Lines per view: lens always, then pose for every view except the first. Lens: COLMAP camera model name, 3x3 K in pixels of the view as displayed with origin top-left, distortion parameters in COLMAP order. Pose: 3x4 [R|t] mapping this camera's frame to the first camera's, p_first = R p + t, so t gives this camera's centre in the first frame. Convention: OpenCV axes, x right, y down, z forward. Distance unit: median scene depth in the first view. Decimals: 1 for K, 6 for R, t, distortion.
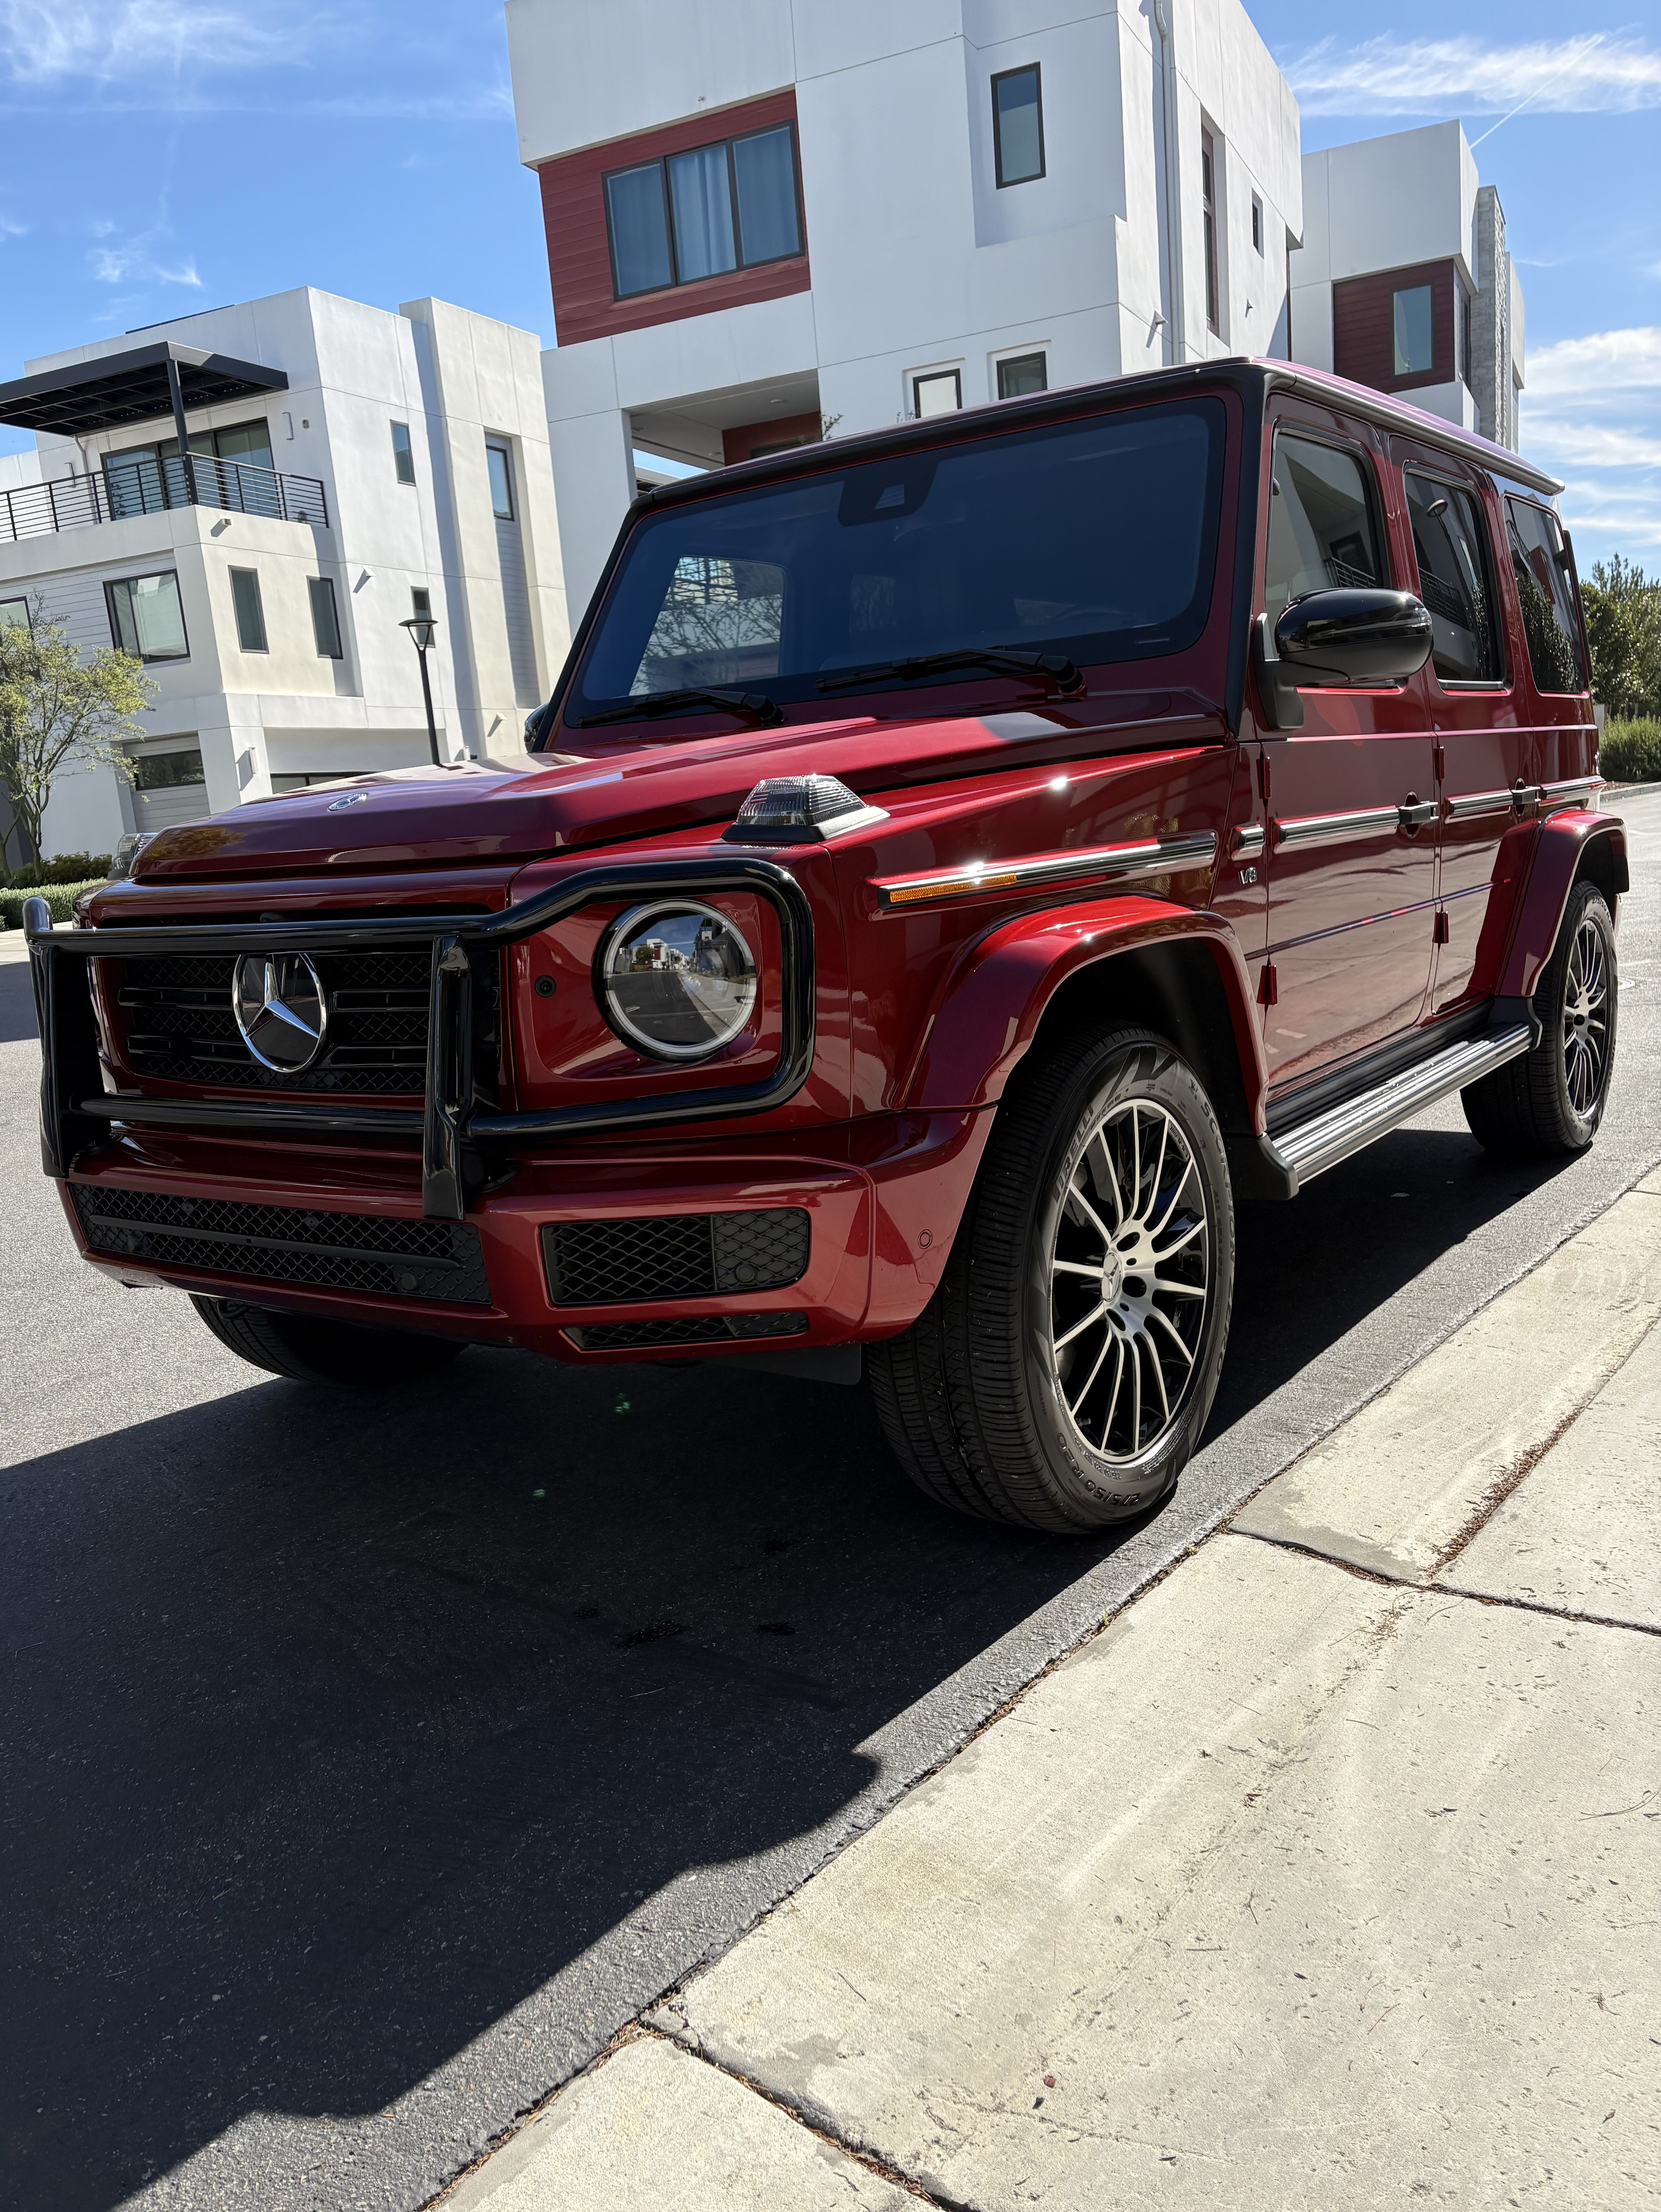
lens RADIAL K [[1762.0, 0, 830.5], [0, 1762.0, 1106.0], [0, 0, 1]] dist [-0.001470, 0.002559]
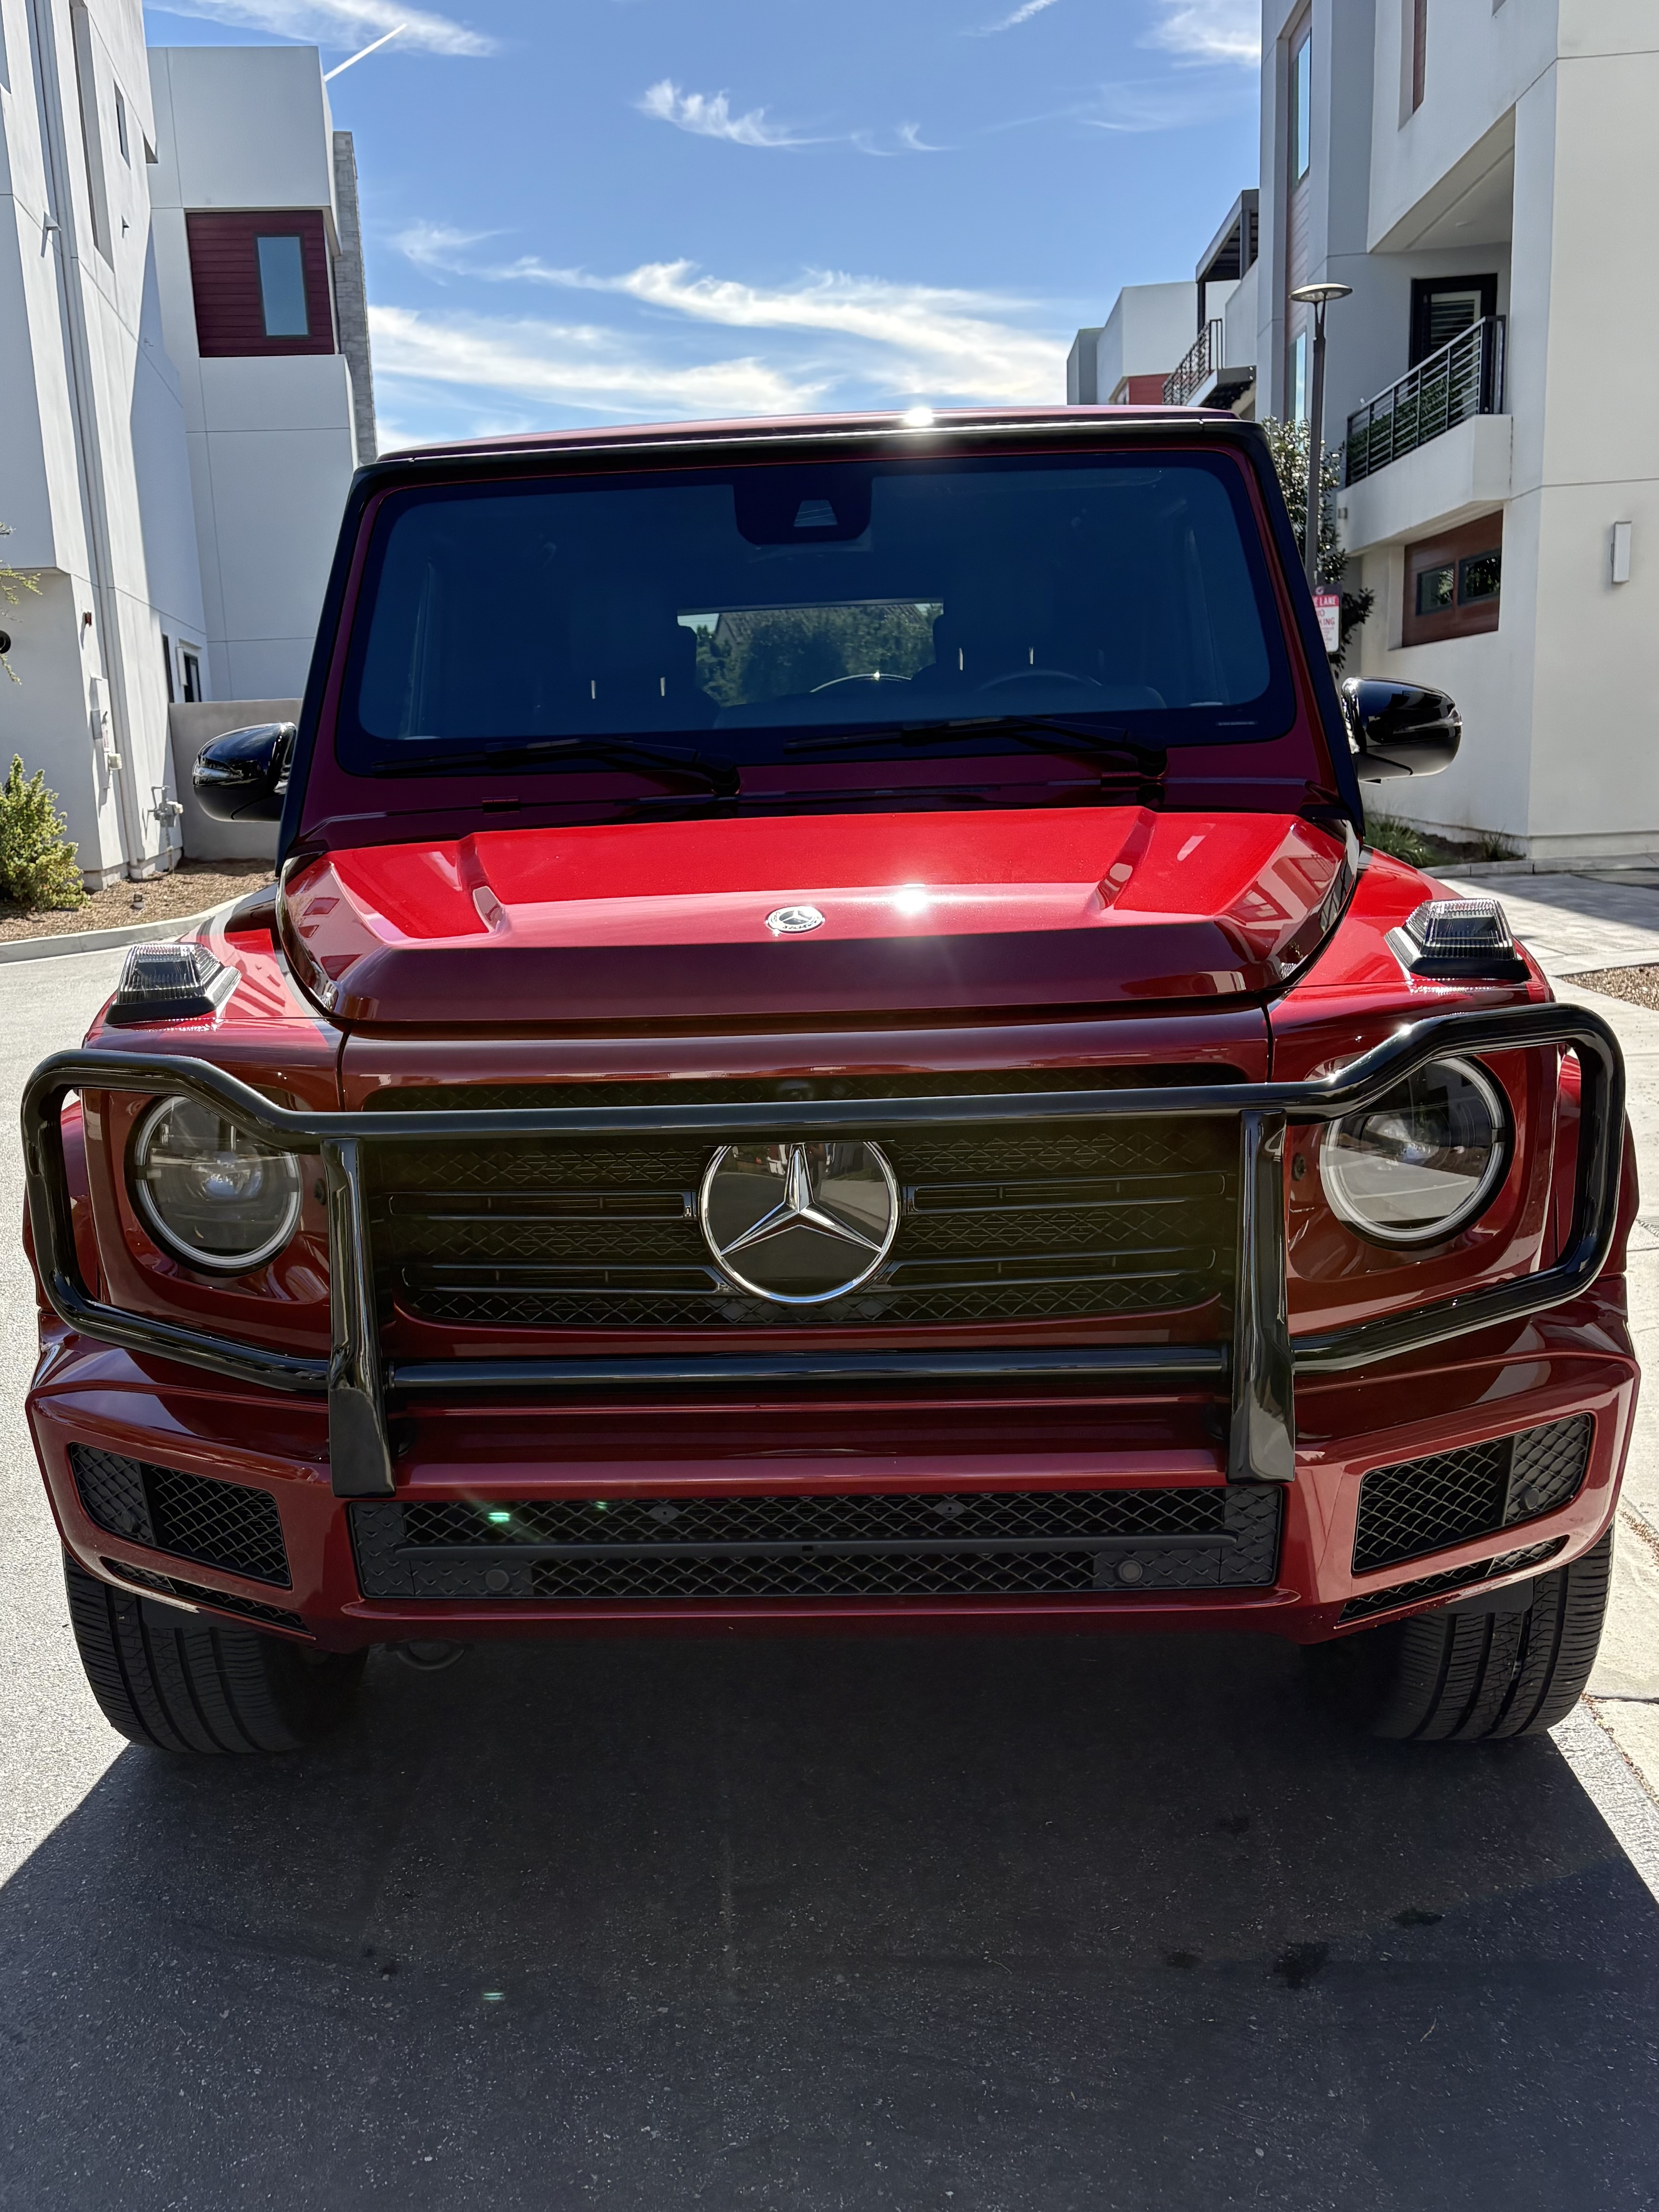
lens RADIAL K [[2043.3, 0, 824.5], [0, 2043.3, 1180.8], [0, 0, 1]] dist [0.092491, -0.137185]
pose [[0.840491, -0.056593, 0.538862, -0.576516], [0.057567, 0.998228, 0.015047, -0.061401], [-0.538758, 0.018374, 0.842260, 0.239553]]
